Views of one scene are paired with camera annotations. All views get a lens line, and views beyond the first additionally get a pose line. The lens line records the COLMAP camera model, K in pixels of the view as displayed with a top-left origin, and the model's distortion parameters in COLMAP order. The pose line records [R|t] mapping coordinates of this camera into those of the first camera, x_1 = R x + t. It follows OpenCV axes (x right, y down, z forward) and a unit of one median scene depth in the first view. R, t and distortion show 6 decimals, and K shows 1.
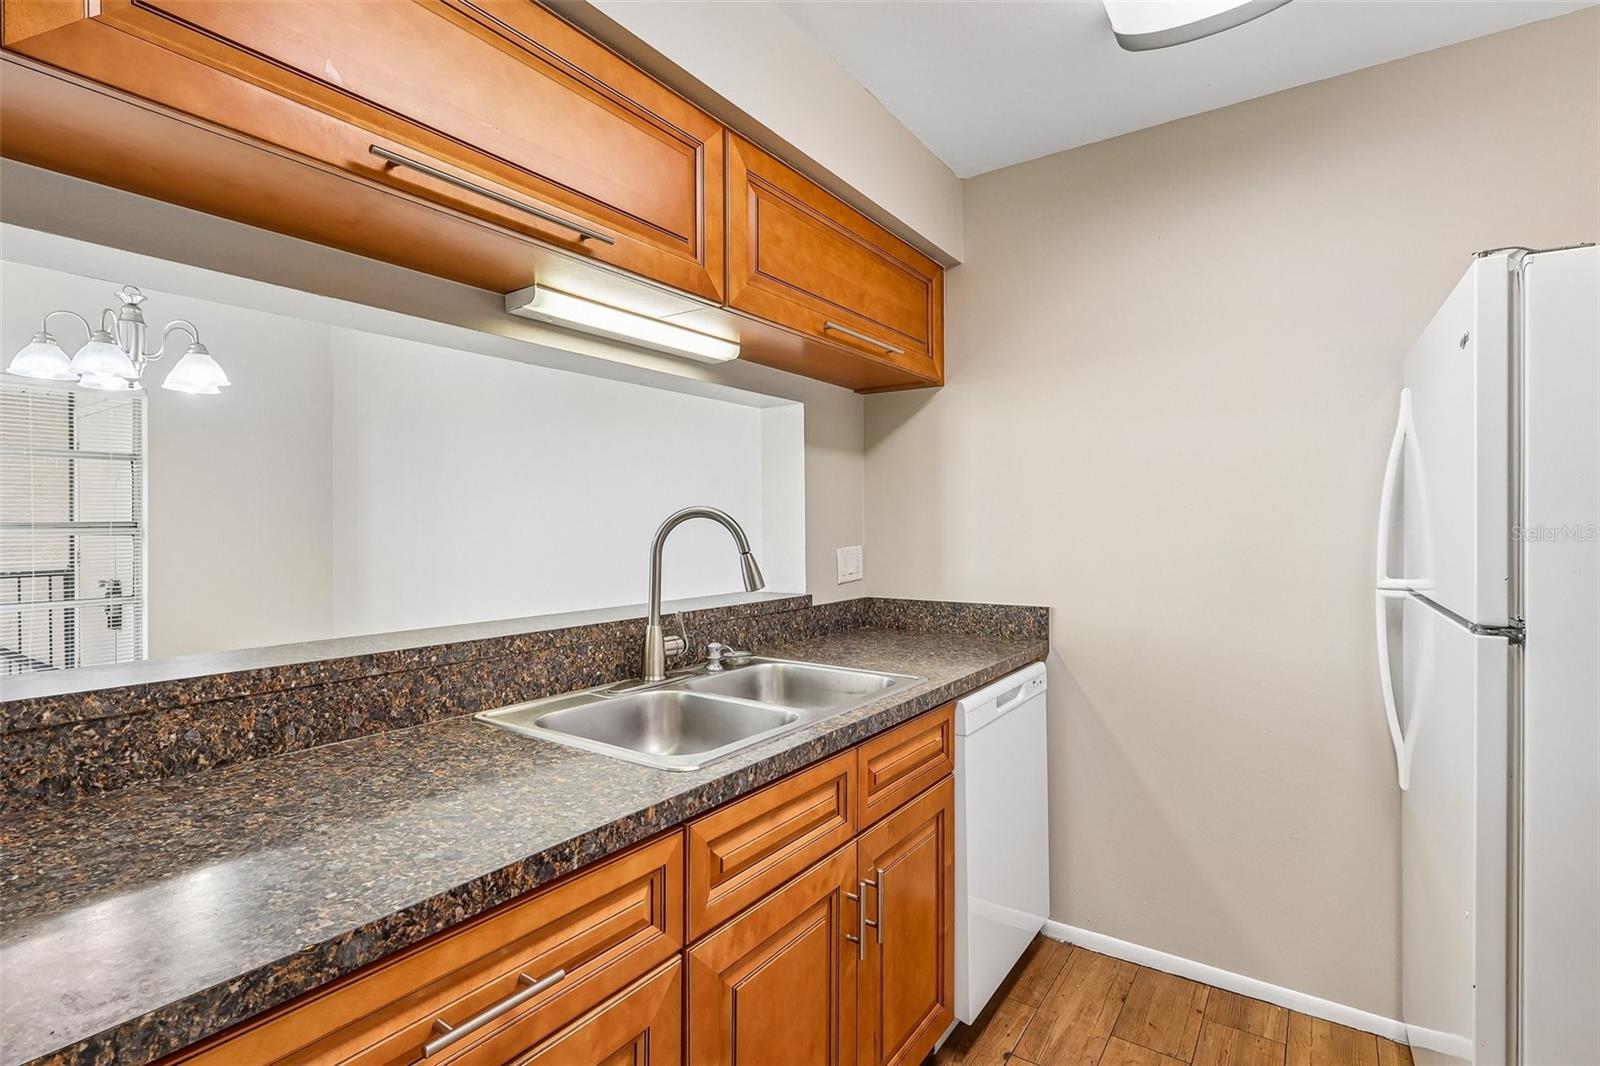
lens RADIAL K [[761.4, 0, 803.1], [0, 761.4, 520.5], [0, 0, 1]] dist [-0.001431, 0.000155]
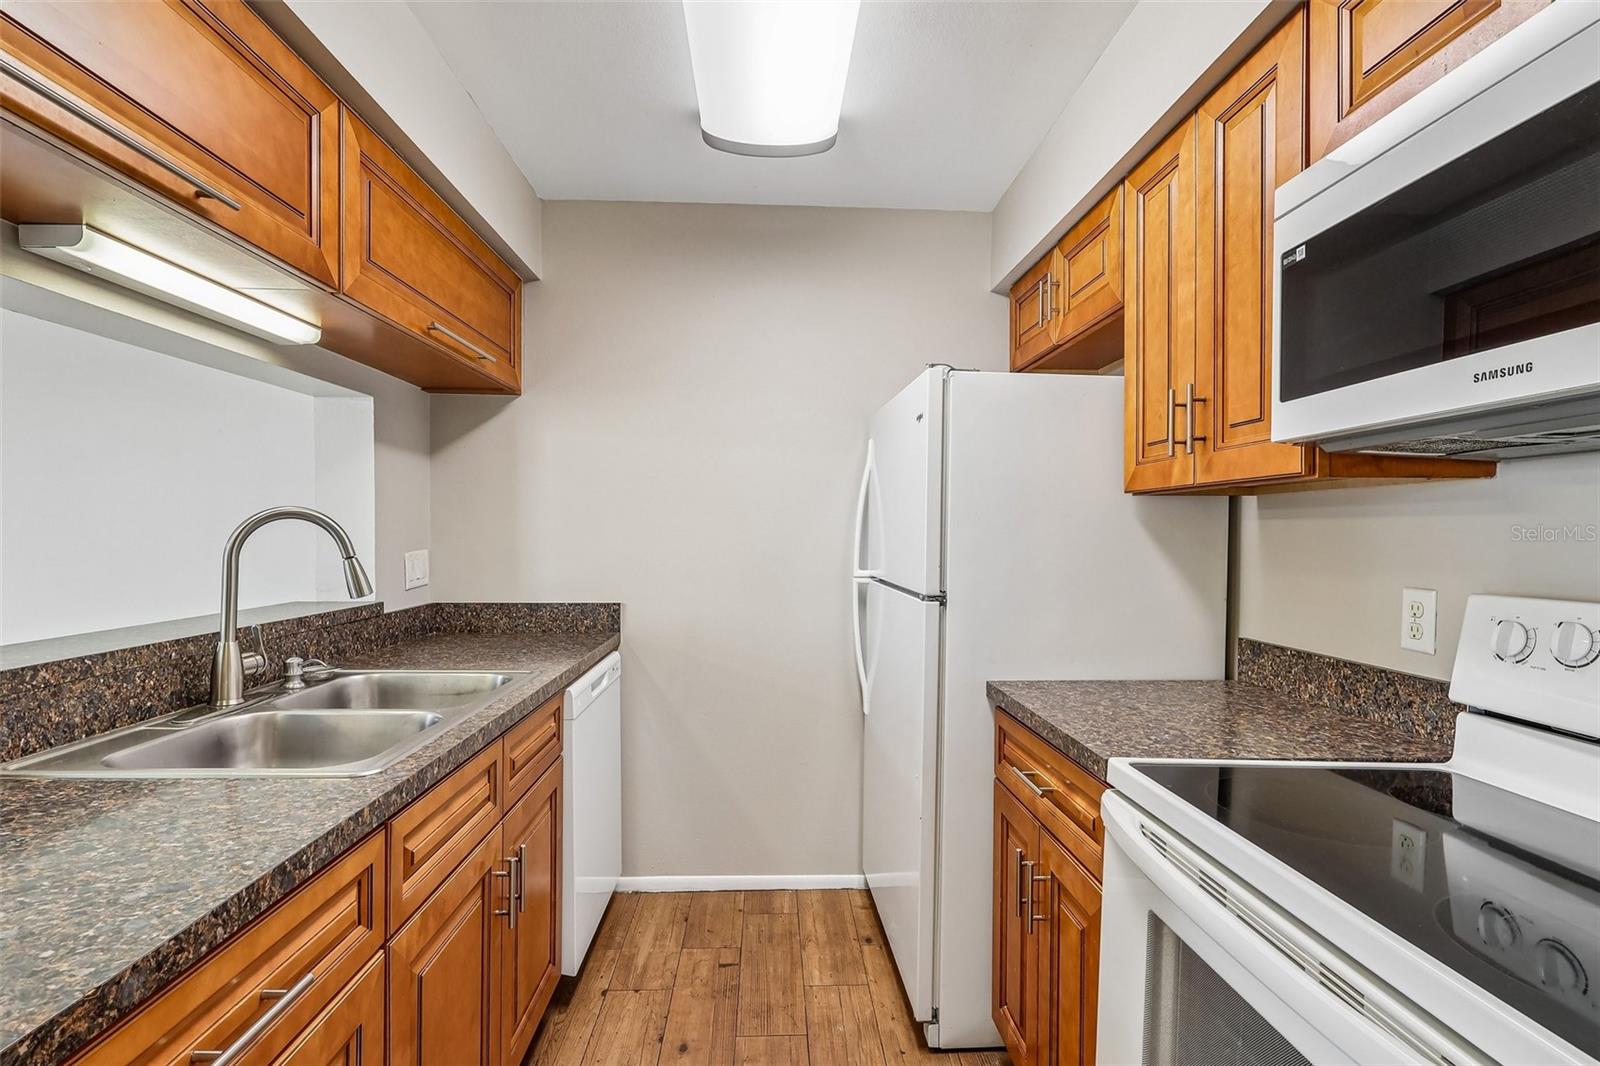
lens RADIAL K [[761.4, 0, 798.3], [0, 761.4, 537.4], [0, 0, 1]] dist [-0.001431, 0.000155]
pose [[0.798240, 0.004338, 0.602324, -0.207617], [-0.014012, 0.999837, 0.011370, -0.000372], [-0.602177, -0.017516, 0.798171, -0.086273]]
